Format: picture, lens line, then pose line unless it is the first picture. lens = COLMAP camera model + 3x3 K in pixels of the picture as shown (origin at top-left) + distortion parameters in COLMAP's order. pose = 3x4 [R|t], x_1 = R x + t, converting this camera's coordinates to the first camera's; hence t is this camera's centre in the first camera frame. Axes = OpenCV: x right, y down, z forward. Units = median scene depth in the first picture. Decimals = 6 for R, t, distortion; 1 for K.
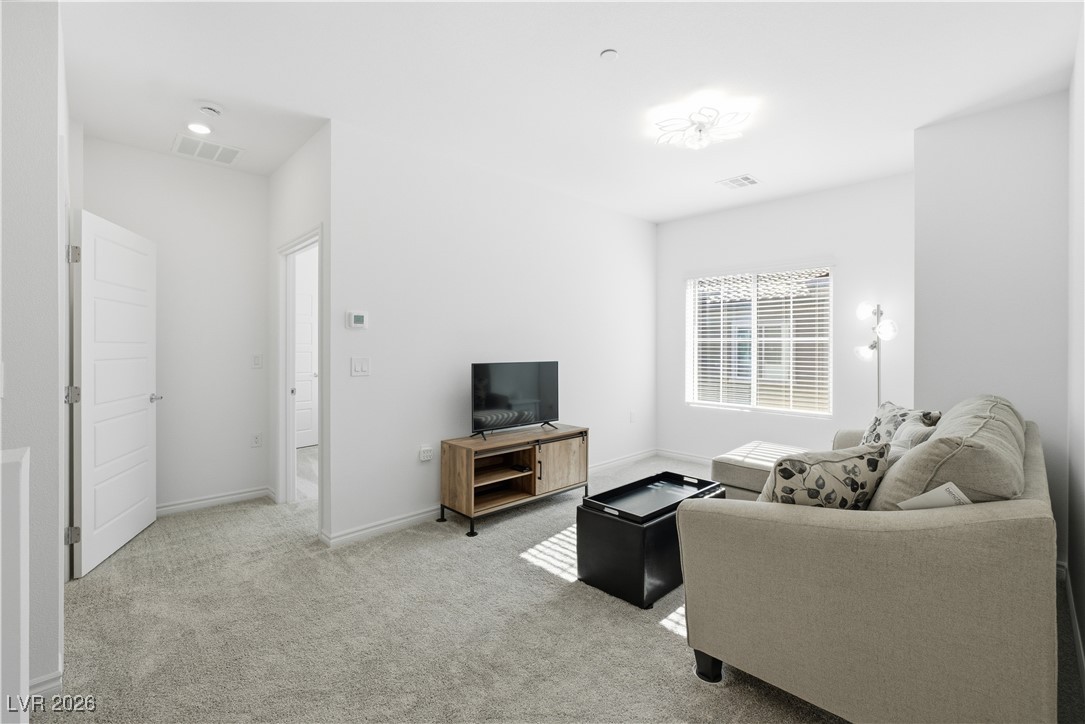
lens RADIAL K [[471.1, 0, 549.4], [0, 471.1, 351.0], [0, 0, 1]] dist [-0.000446, 0.000421]
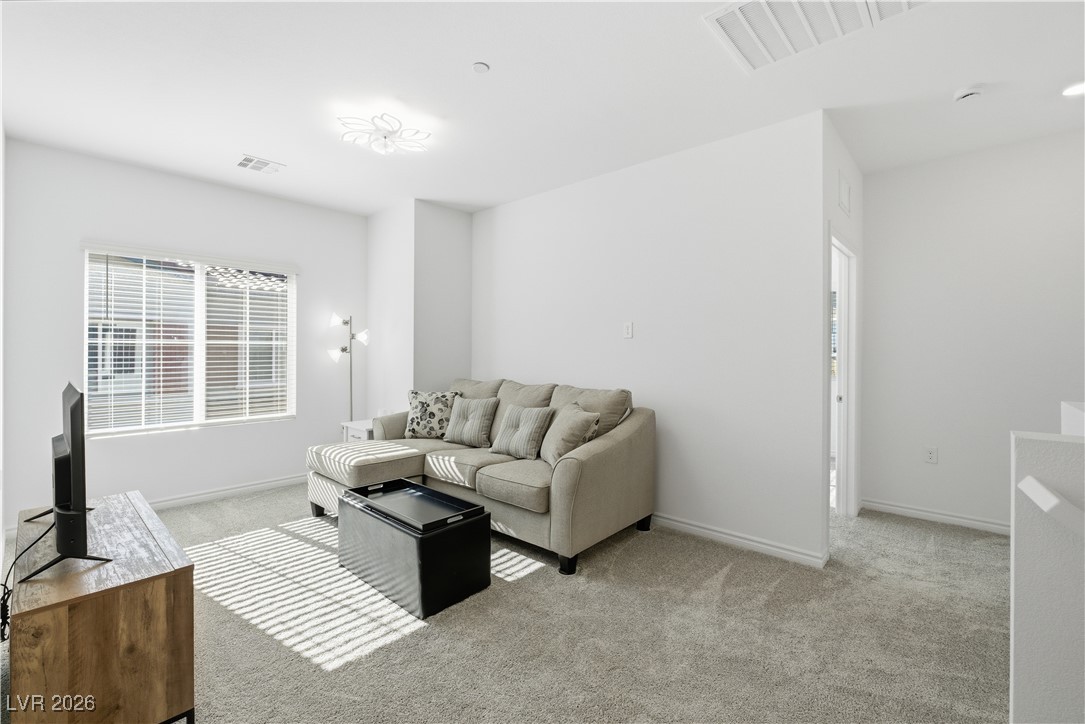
lens RADIAL K [[471.1, 0, 549.4], [0, 471.1, 351.0], [0, 0, 1]] dist [-0.000446, 0.000421]
pose [[-0.049713, -0.007368, 0.998736, -0.536018], [0.010407, 0.999915, 0.007895, -0.010436], [-0.998709, 0.010786, -0.049633, 0.527966]]
